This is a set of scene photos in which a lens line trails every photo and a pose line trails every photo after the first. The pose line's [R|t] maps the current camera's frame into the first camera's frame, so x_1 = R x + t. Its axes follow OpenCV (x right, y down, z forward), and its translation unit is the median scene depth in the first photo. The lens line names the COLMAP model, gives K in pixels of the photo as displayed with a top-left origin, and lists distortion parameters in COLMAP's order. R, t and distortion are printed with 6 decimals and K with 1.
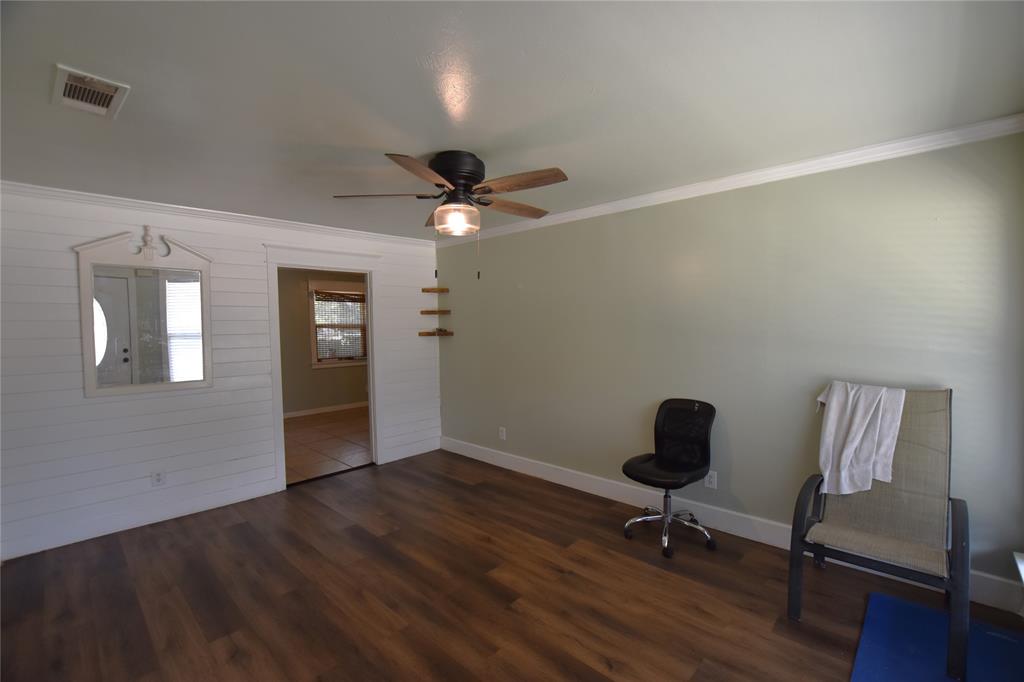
lens RADIAL K [[460.1, 0, 530.9], [0, 460.1, 343.1], [0, 0, 1]] dist [0.000108, -0.000059]
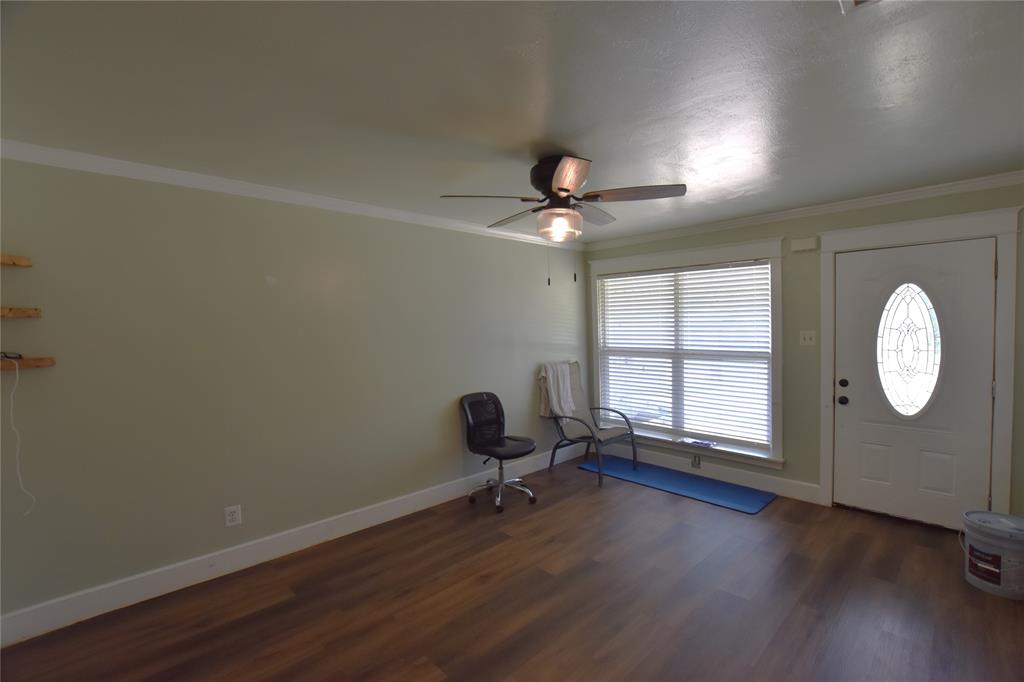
lens RADIAL K [[450.7, 0, 520.0], [0, 450.7, 342.4], [0, 0, 1]] dist [-0.019678, -0.000499]
pose [[0.053940, -0.020548, 0.998333, -0.862955], [0.060831, 0.997999, 0.017254, -0.028227], [-0.996690, 0.059799, 0.055082, 0.792489]]
